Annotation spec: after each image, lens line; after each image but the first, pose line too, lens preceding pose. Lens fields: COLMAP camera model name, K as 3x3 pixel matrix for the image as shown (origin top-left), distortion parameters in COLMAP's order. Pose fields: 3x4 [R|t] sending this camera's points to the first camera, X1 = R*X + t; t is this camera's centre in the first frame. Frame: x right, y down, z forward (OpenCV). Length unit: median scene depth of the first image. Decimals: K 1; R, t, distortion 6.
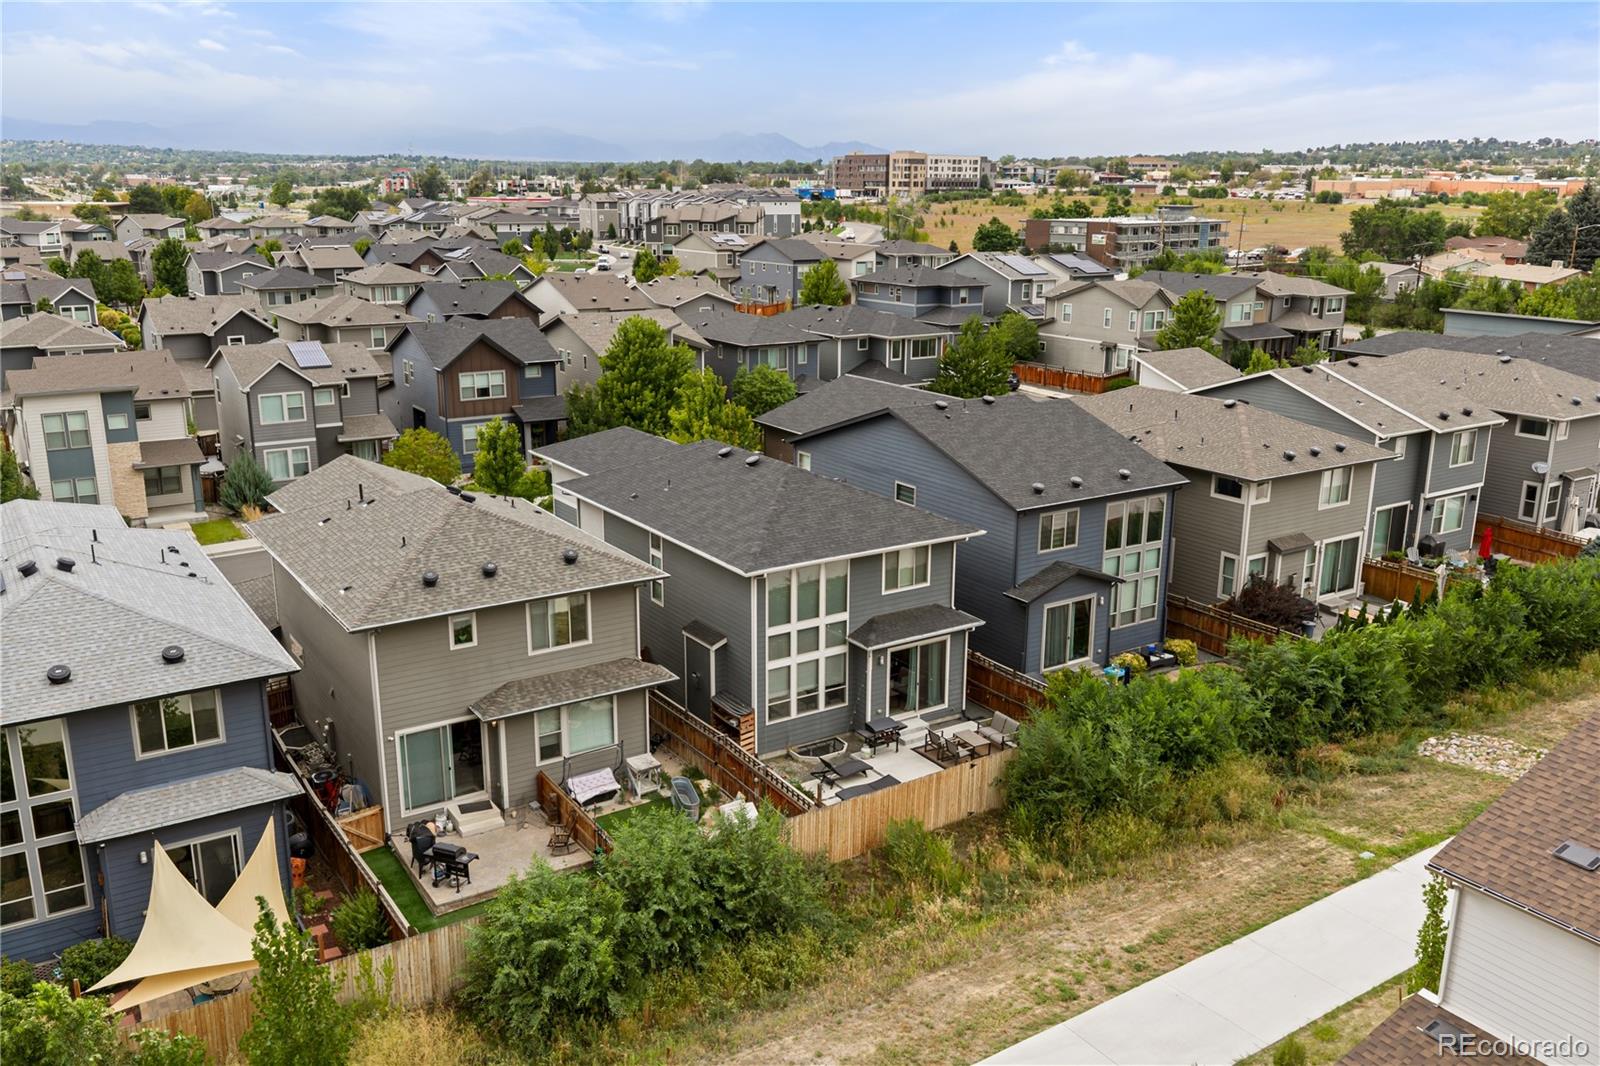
lens RADIAL K [[1322.8, 0, 797.5], [0, 1322.8, 533.7], [0, 0, 1]] dist [0.015782, -0.024087]
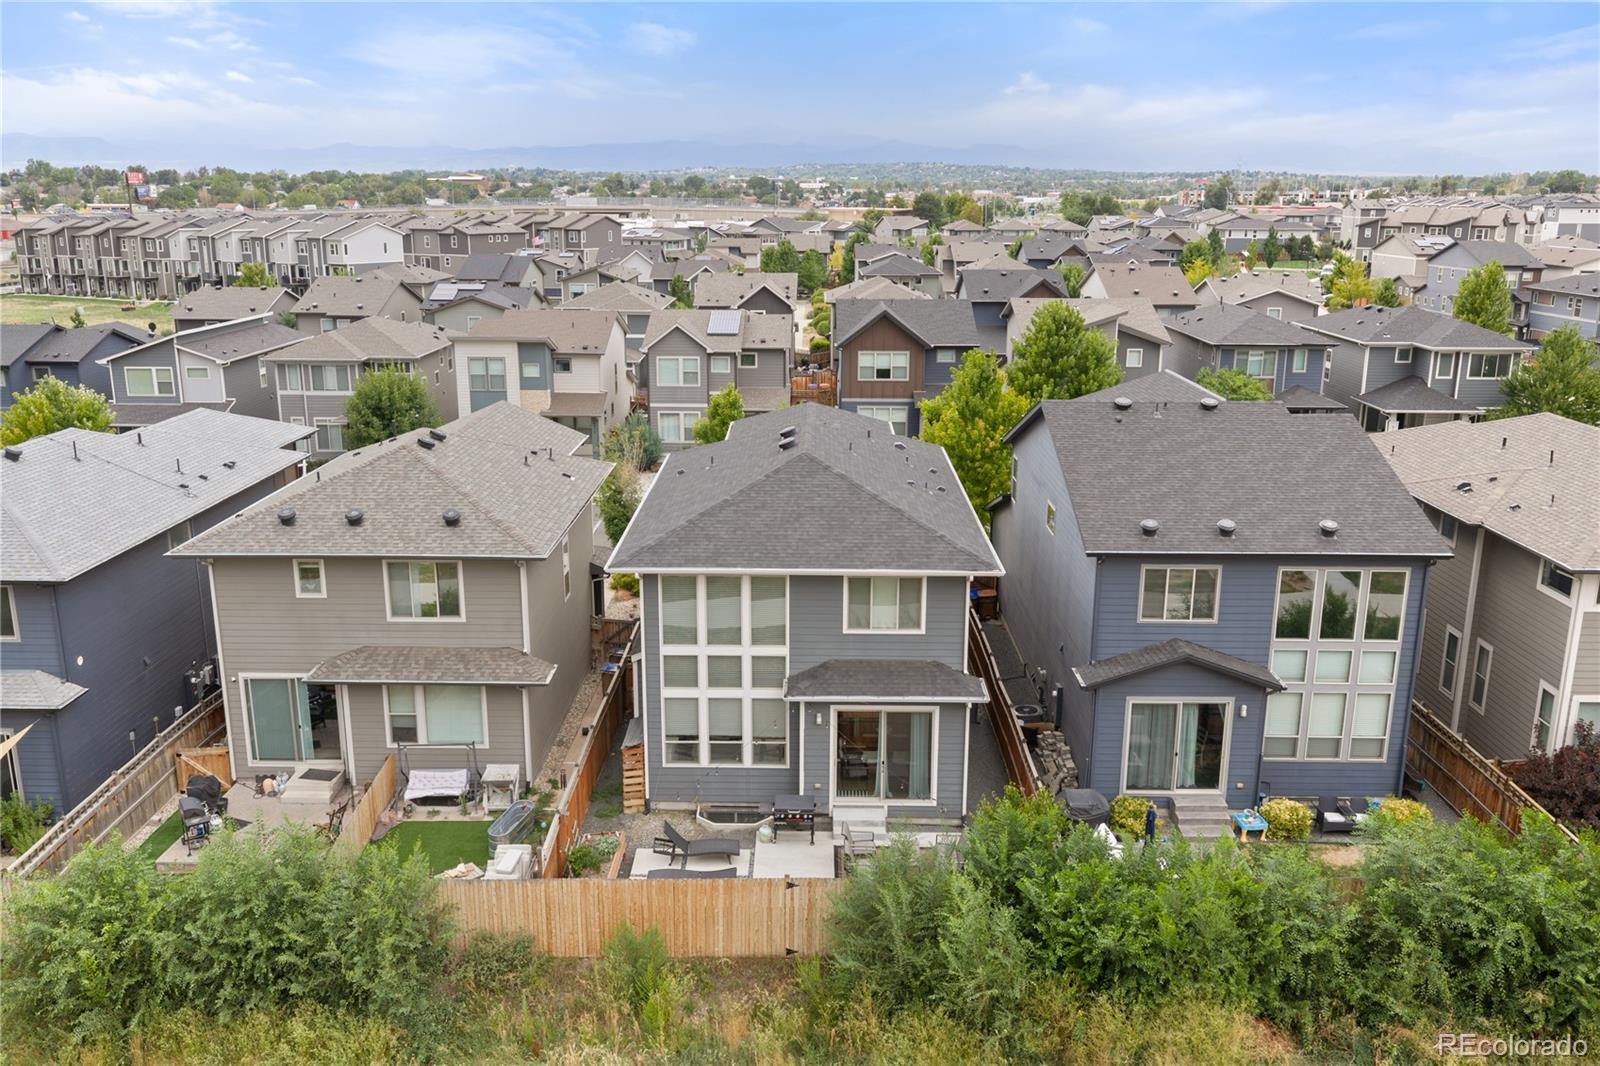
lens RADIAL K [[1322.8, 0, 800.8], [0, 1322.8, 535.4], [0, 0, 1]] dist [0.015782, -0.024087]
pose [[0.828314, 0.137723, -0.543073, 0.391858], [-0.143556, 0.989128, 0.031884, -0.025135], [0.541560, 0.051551, 0.839080, 0.320600]]
